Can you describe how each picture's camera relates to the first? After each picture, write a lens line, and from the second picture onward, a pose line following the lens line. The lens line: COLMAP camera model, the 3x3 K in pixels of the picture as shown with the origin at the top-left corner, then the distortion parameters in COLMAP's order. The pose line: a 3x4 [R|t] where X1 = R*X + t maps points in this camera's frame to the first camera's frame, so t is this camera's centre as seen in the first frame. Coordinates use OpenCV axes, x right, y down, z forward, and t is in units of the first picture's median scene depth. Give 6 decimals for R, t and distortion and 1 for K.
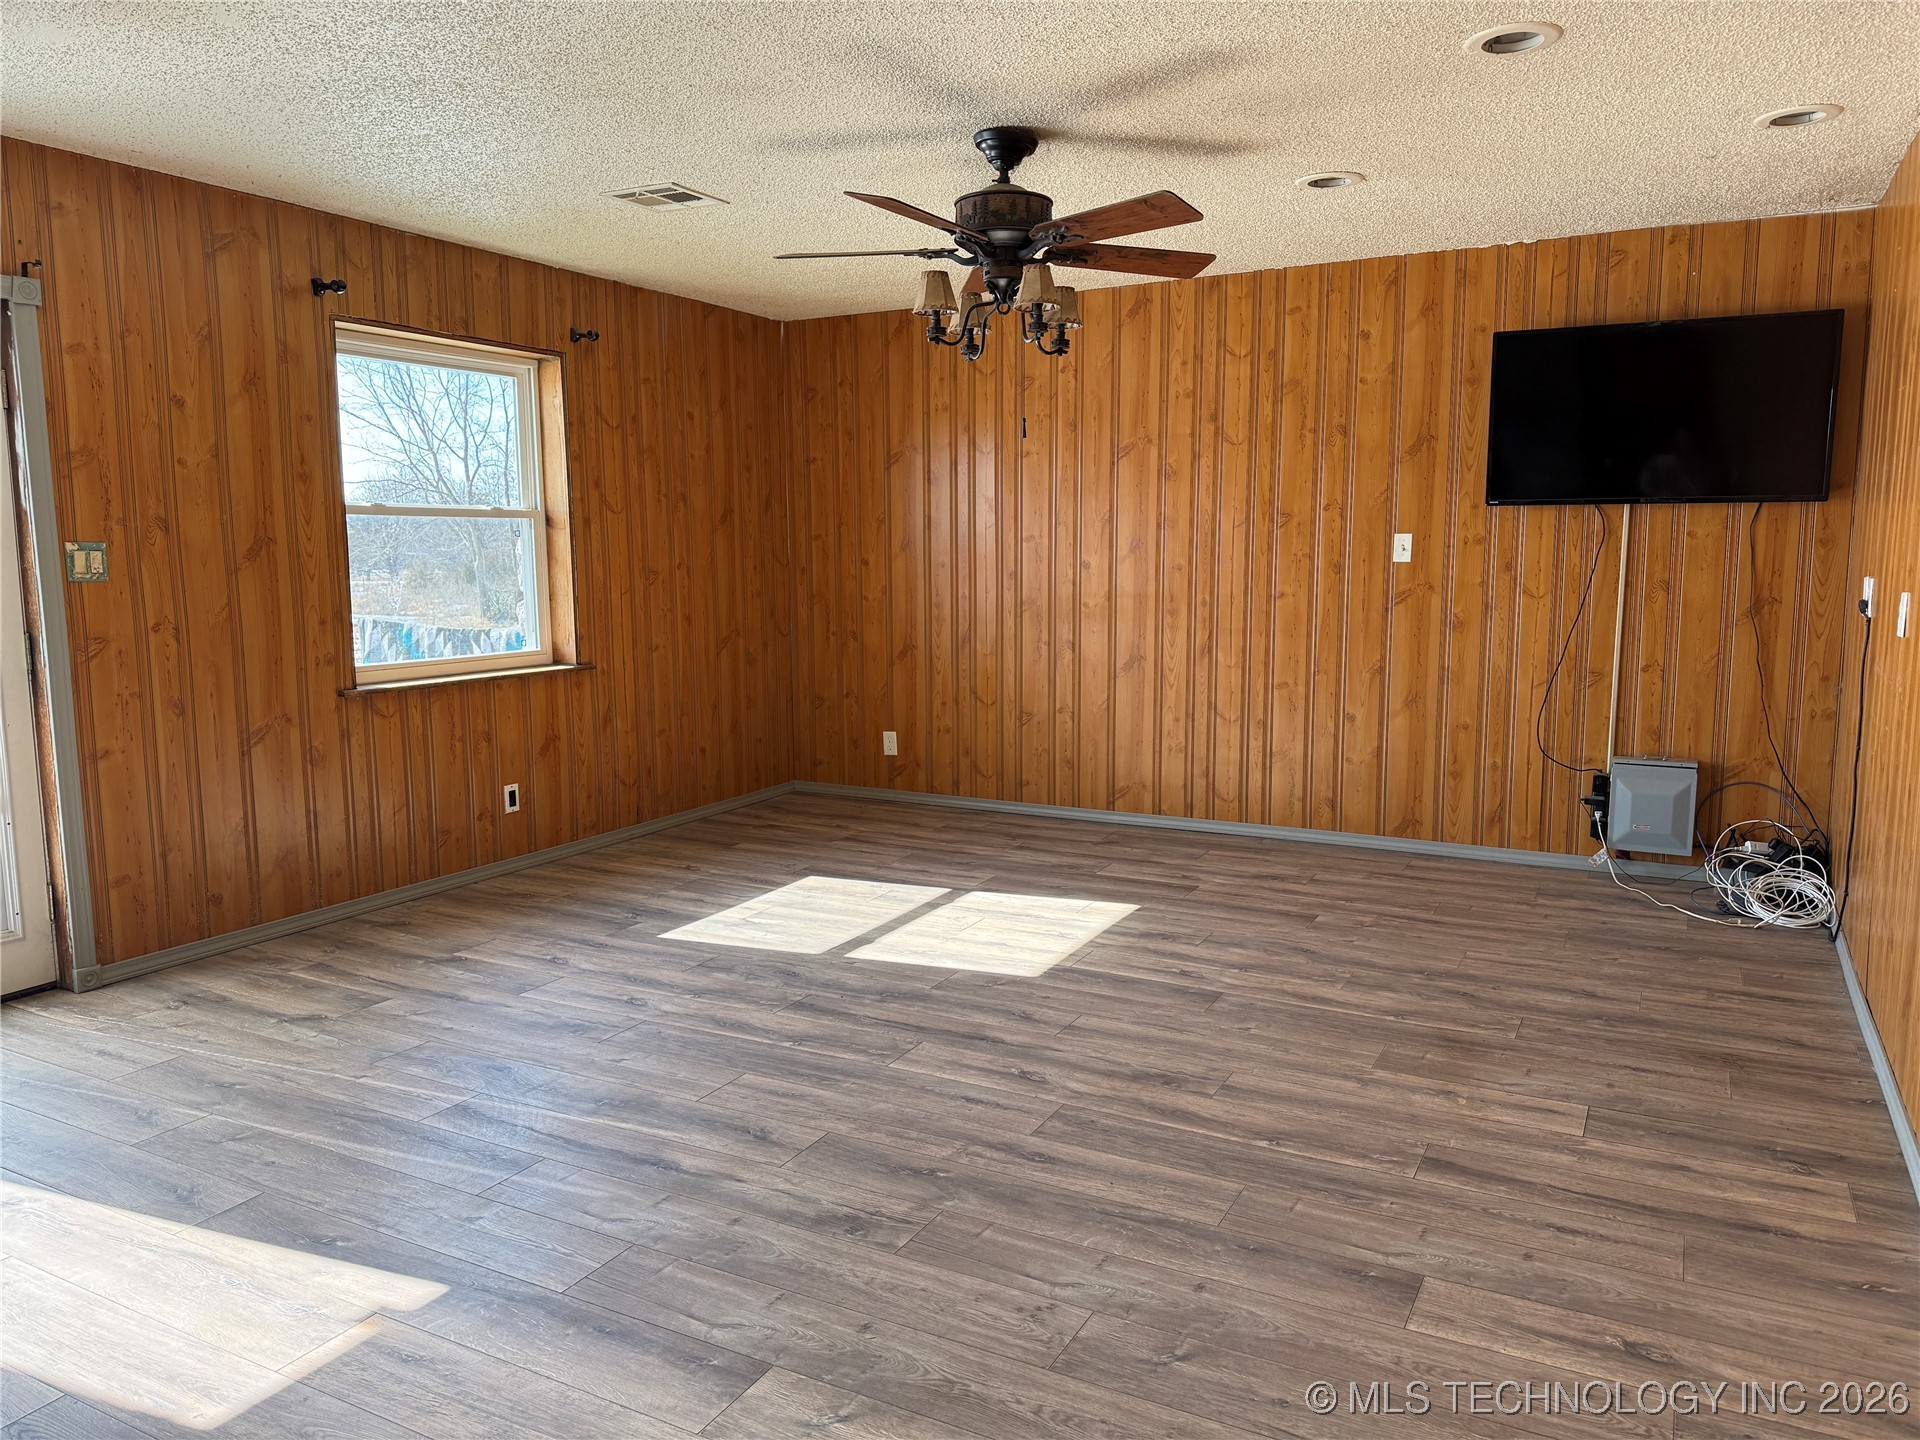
lens RADIAL K [[1358.6, 0, 965.7], [0, 1358.6, 721.7], [0, 0, 1]] dist [0.060899, -0.079269]
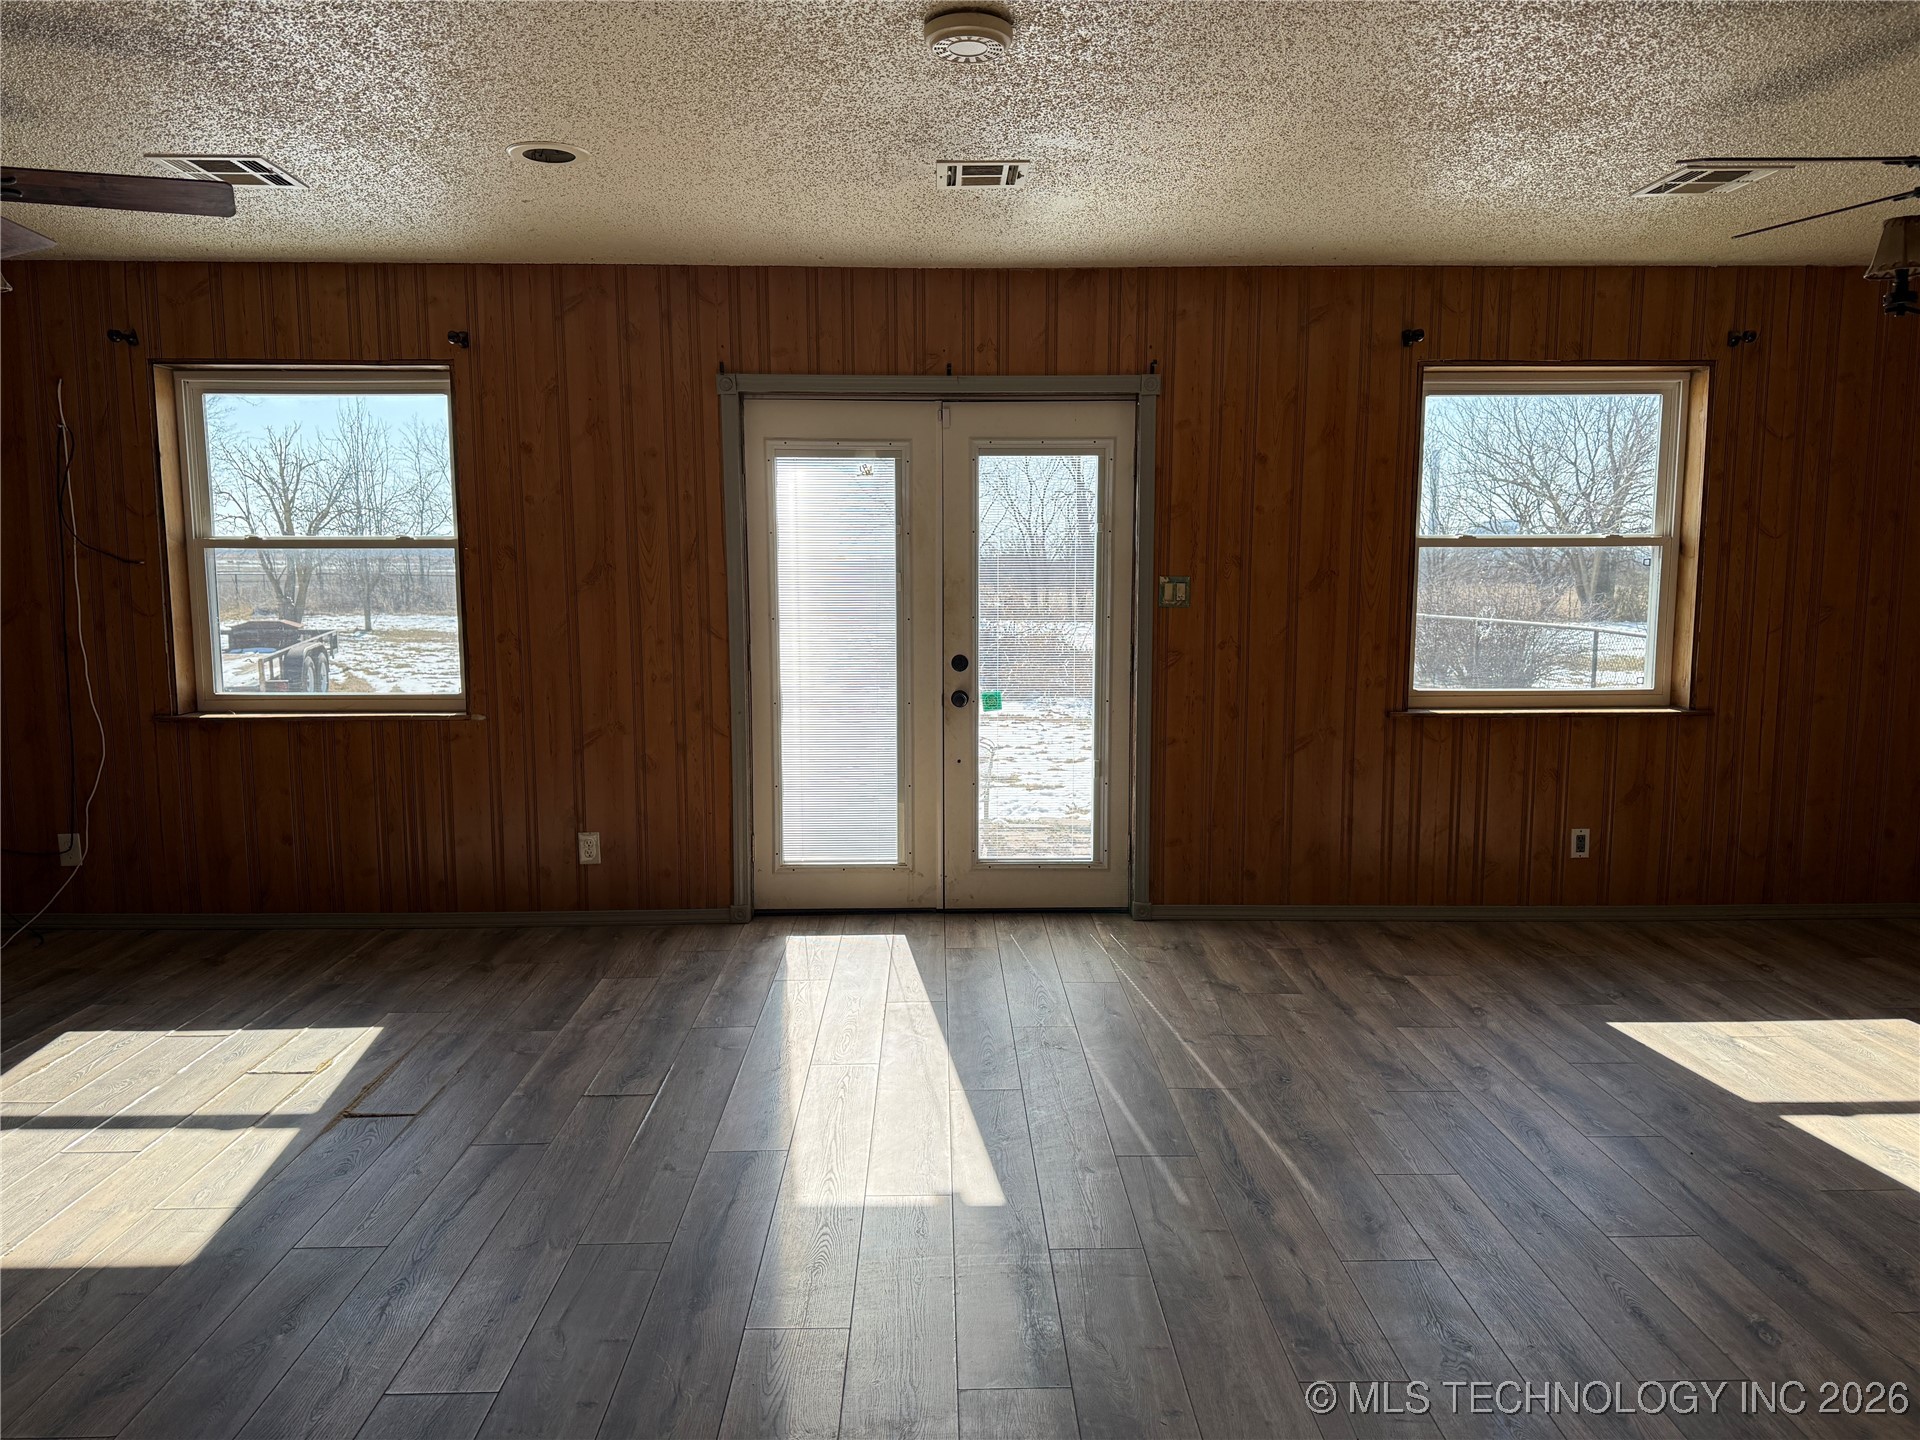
lens RADIAL K [[1358.6, 0, 951.1], [0, 1358.6, 728.5], [0, 0, 1]] dist [0.060899, -0.079269]
pose [[0.466779, 0.112145, -0.877235, 0.347365], [-0.111683, 0.991461, 0.067321, -0.045717], [0.877294, 0.066548, 0.475318, 0.197426]]
